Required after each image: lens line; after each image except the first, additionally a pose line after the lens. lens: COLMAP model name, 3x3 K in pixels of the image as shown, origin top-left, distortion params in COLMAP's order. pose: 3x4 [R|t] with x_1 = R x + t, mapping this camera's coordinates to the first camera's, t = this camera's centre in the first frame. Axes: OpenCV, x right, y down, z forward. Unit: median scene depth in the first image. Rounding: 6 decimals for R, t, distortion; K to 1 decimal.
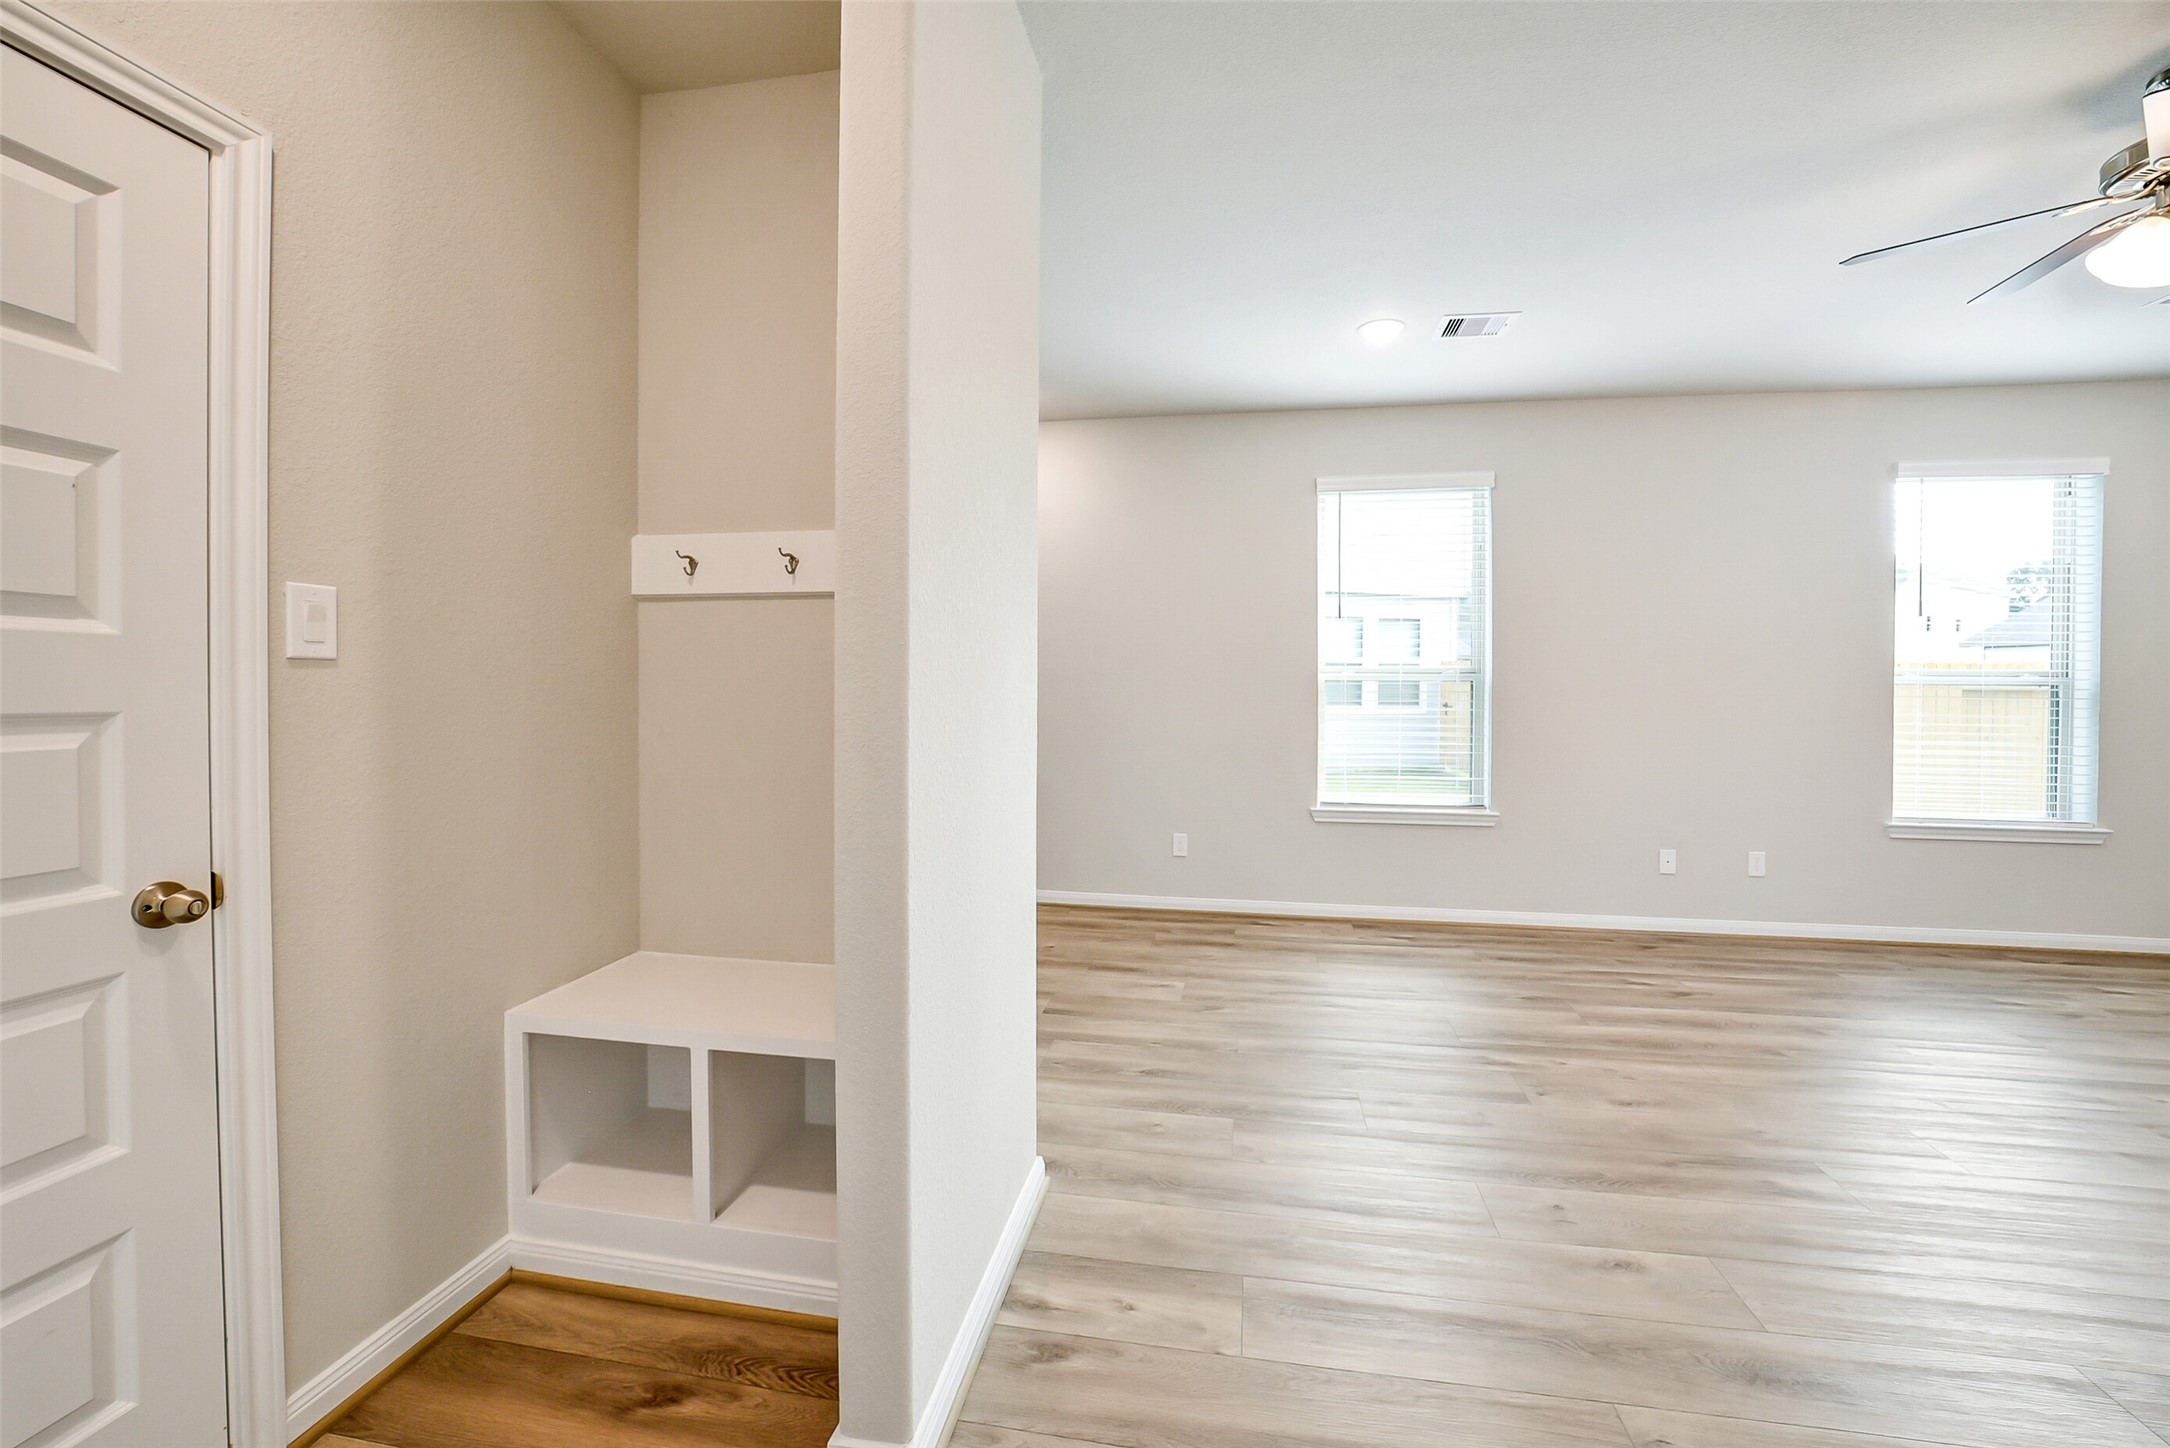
lens RADIAL K [[874.0, 0, 1099.6], [0, 874.0, 686.5], [0, 0, 1]] dist [-0.027947, 0.000145]
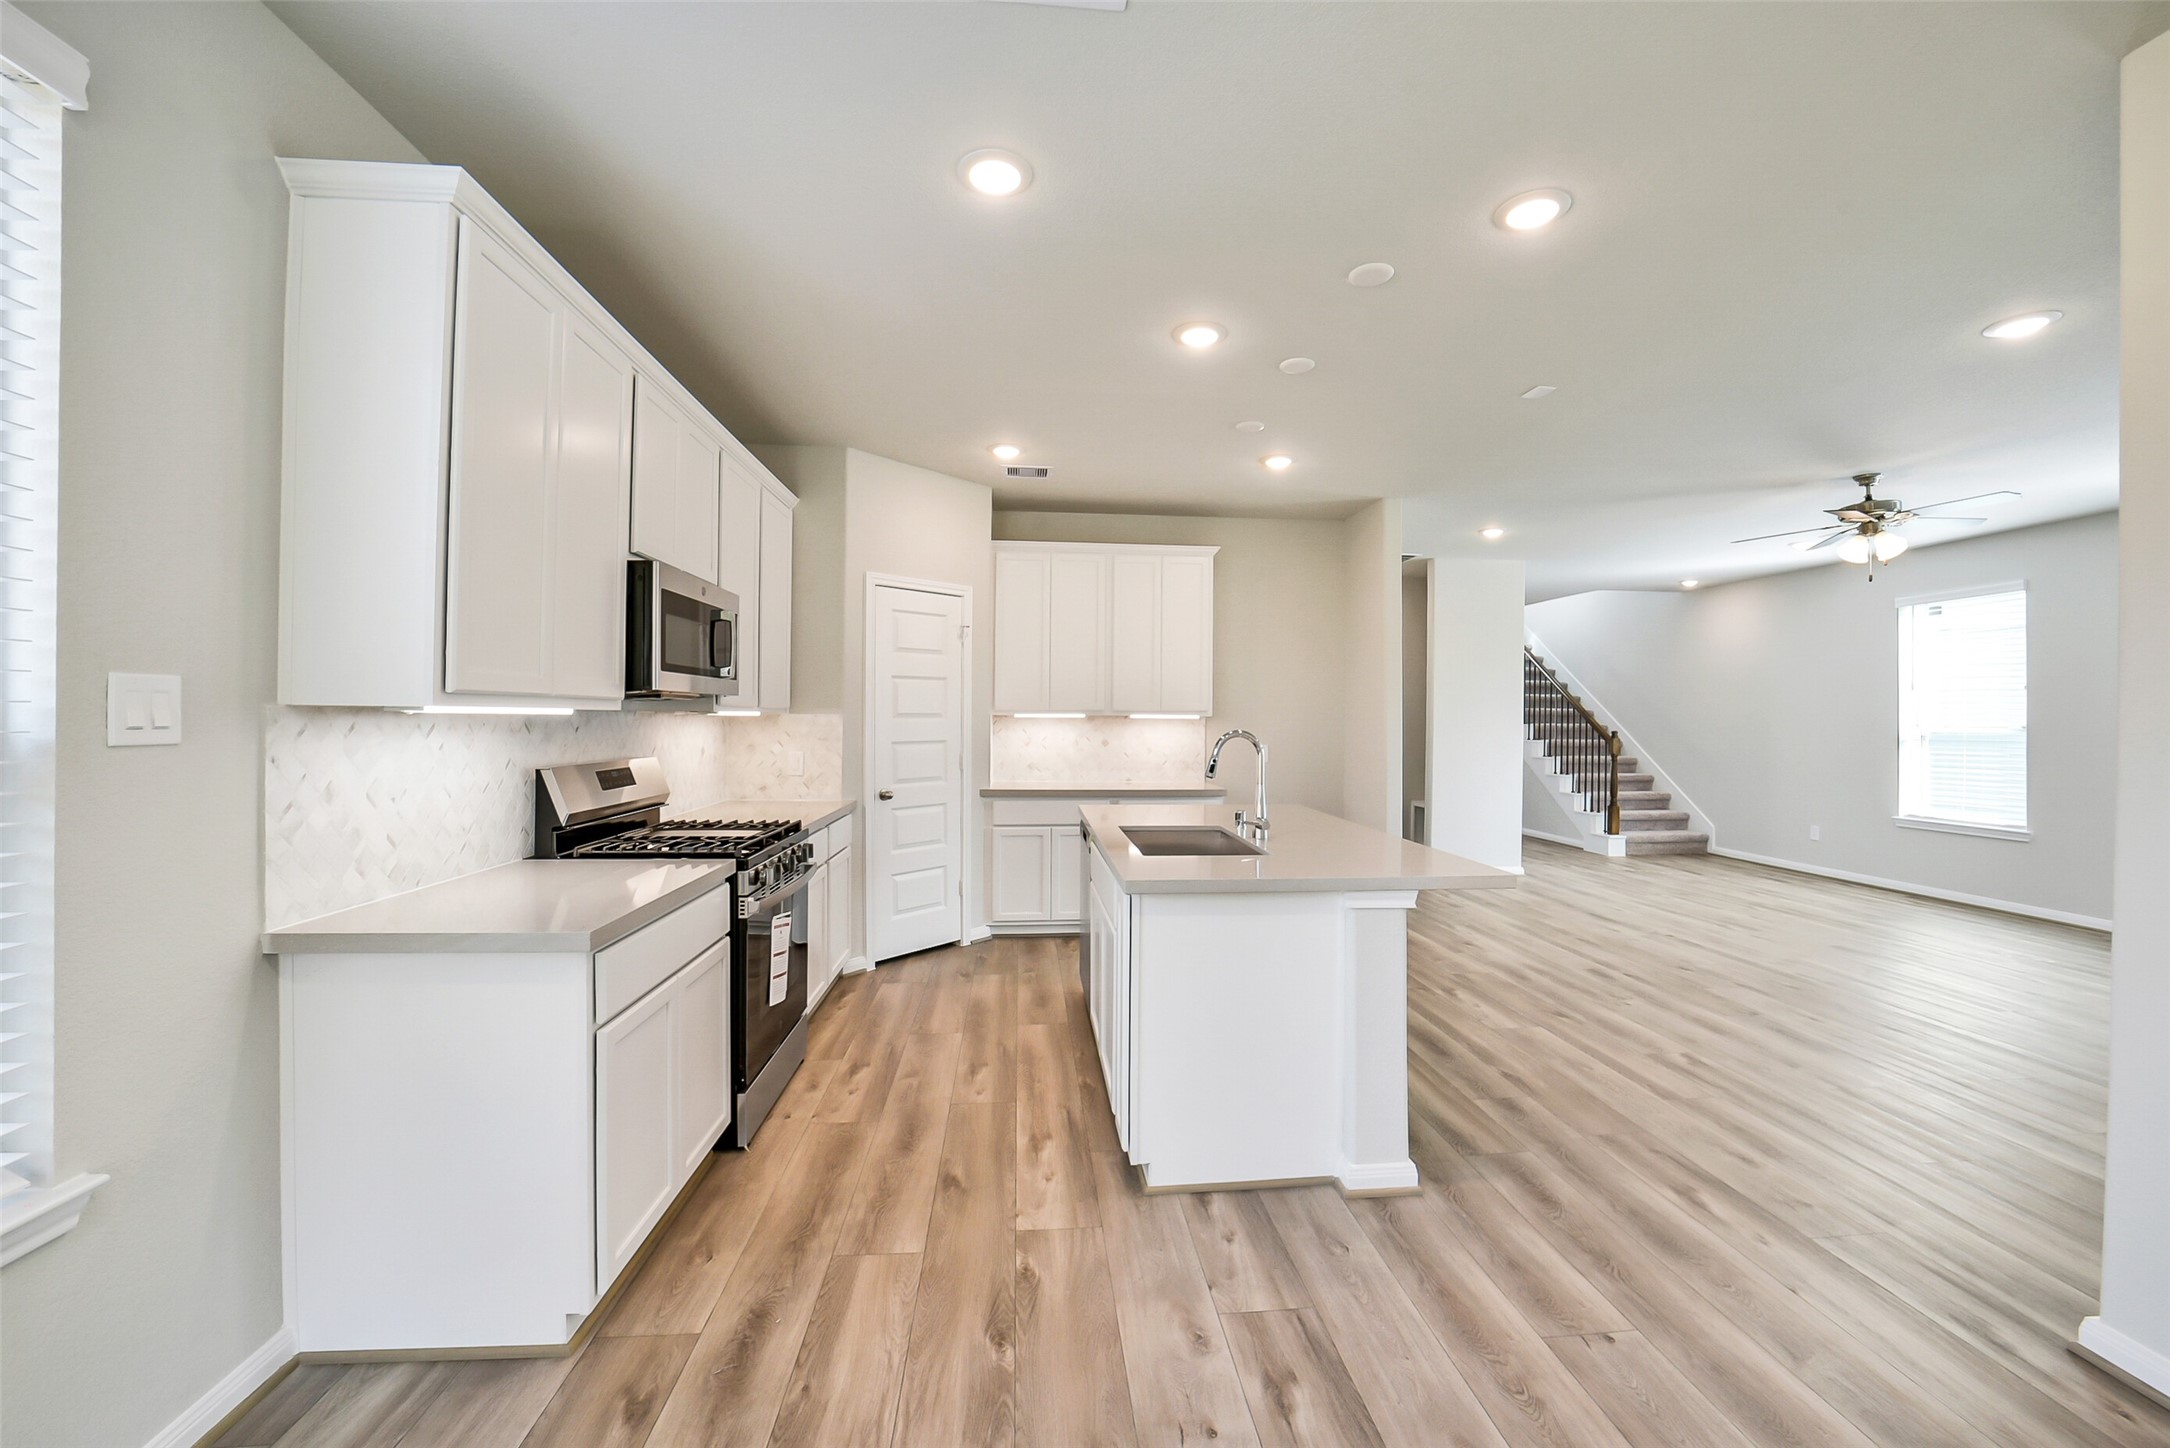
lens RADIAL K [[863.5, 0, 1085.0], [0, 863.5, 724.0], [0, 0, 1]] dist [-0.037266, 0.010030]
pose [[0.215647, -0.007373, -0.976444, 1.521797], [-0.020136, 0.999725, -0.011995, 0.019590], [0.976264, 0.022249, 0.215439, -0.782829]]
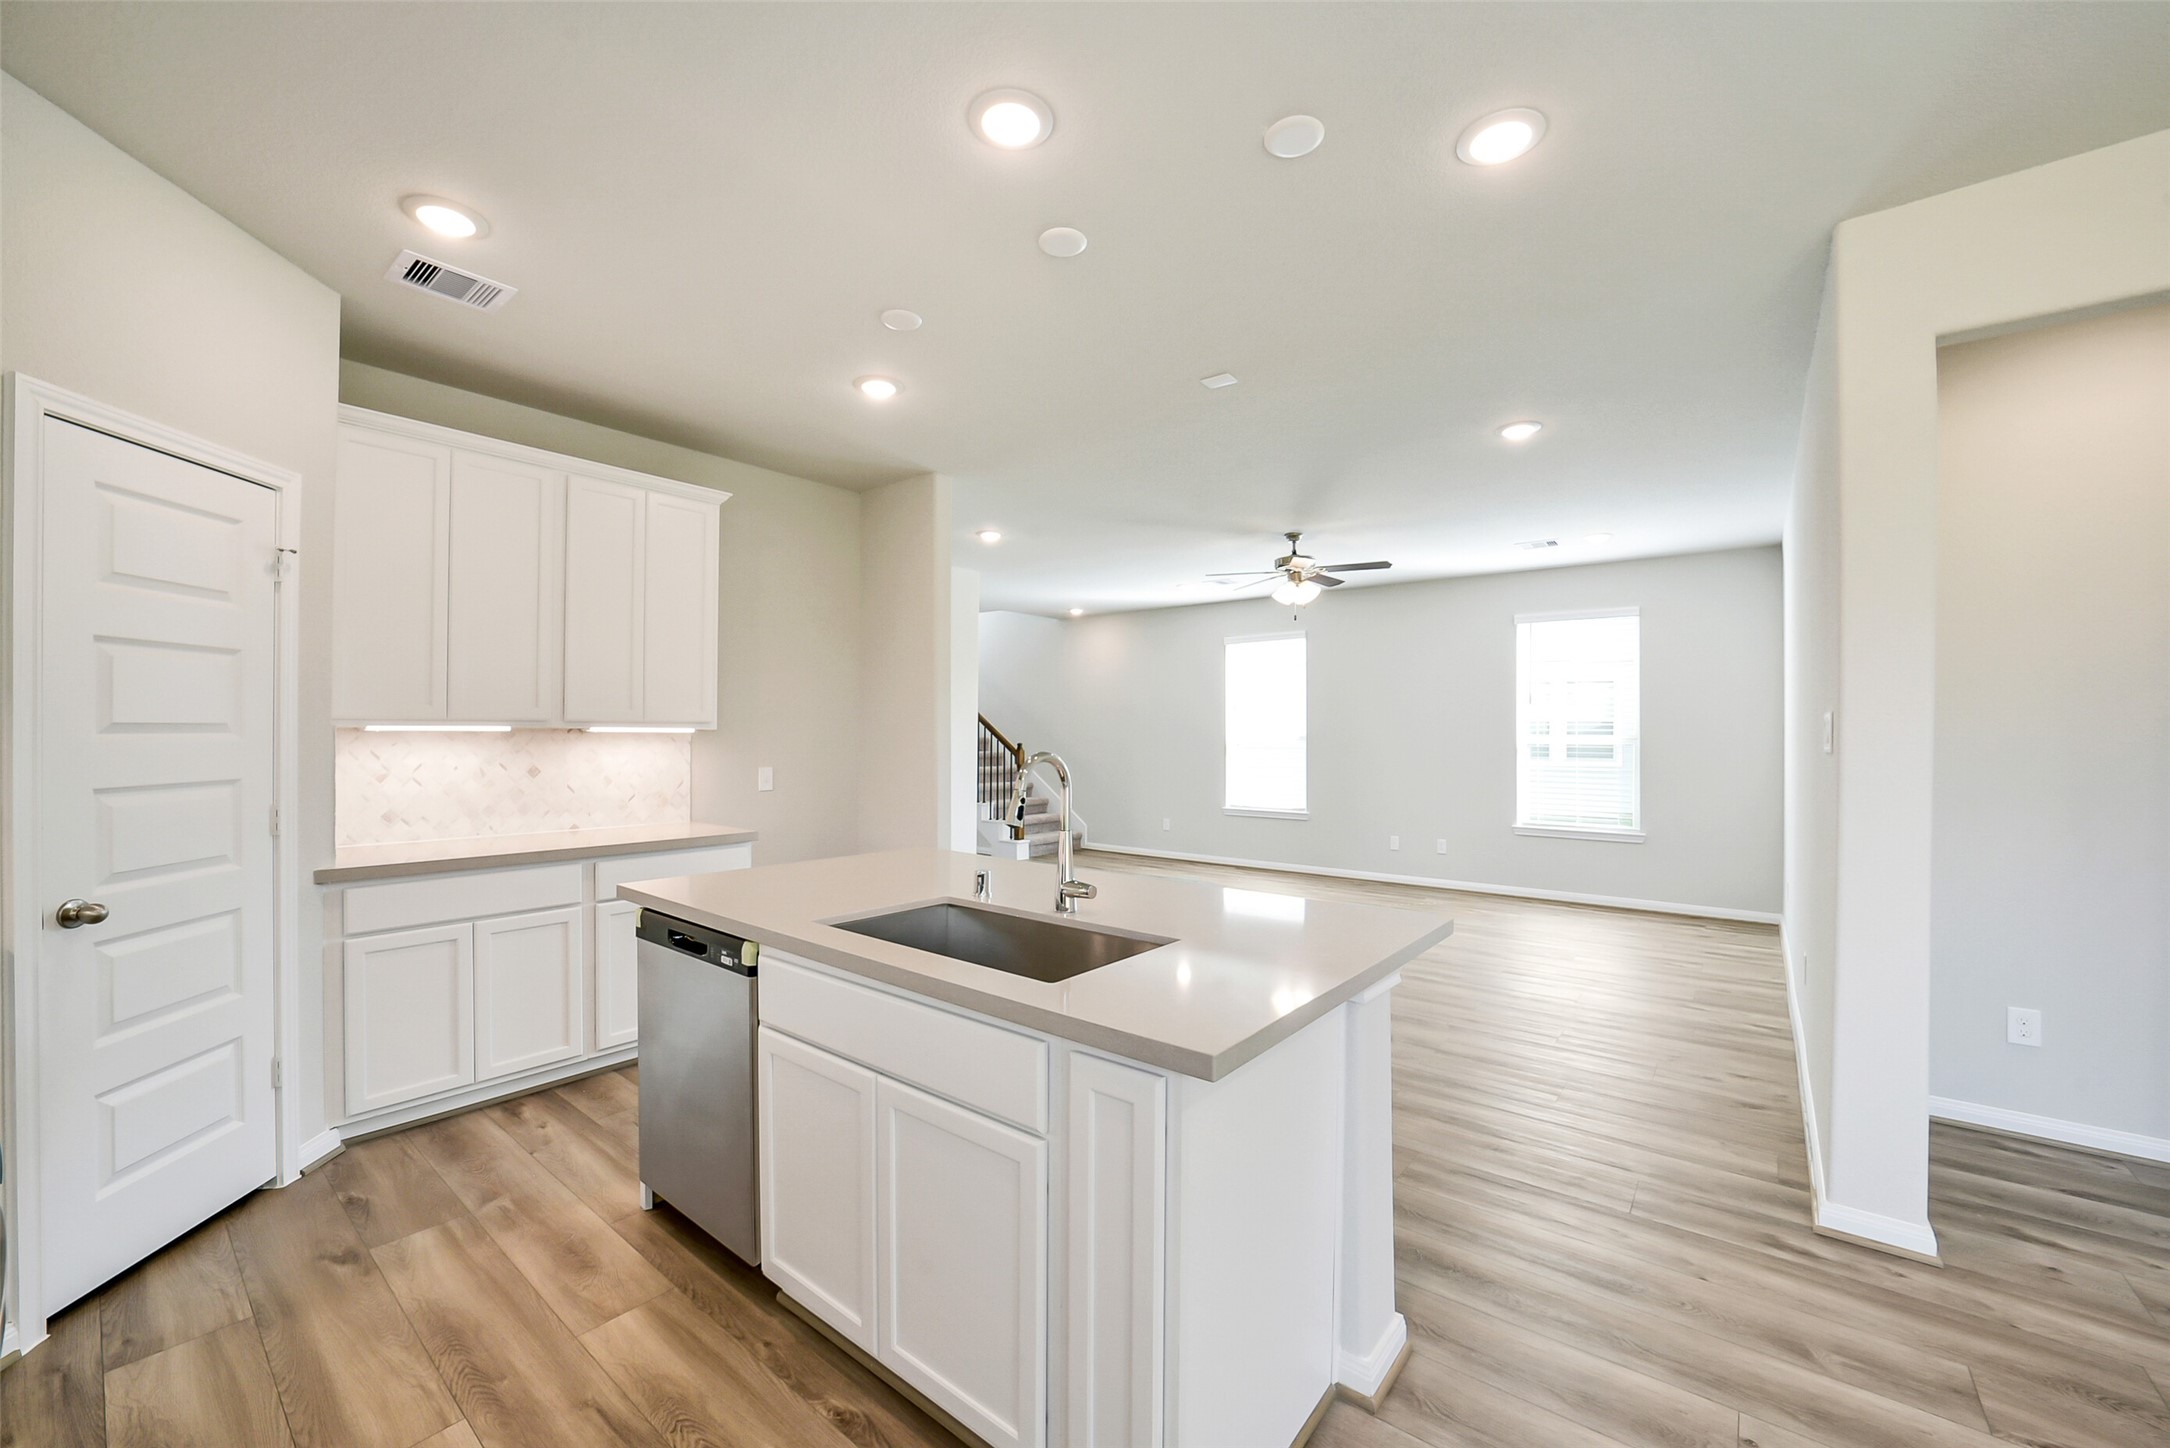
lens RADIAL K [[856.9, 0, 1087.9], [0, 856.9, 734.7], [0, 0, 1]] dist [-0.040088, 0.009769]
pose [[0.858219, -0.011857, -0.513146, 1.069212], [0.000360, 0.999747, -0.022498, 0.014540], [0.513283, 0.019123, 0.858006, -0.903901]]
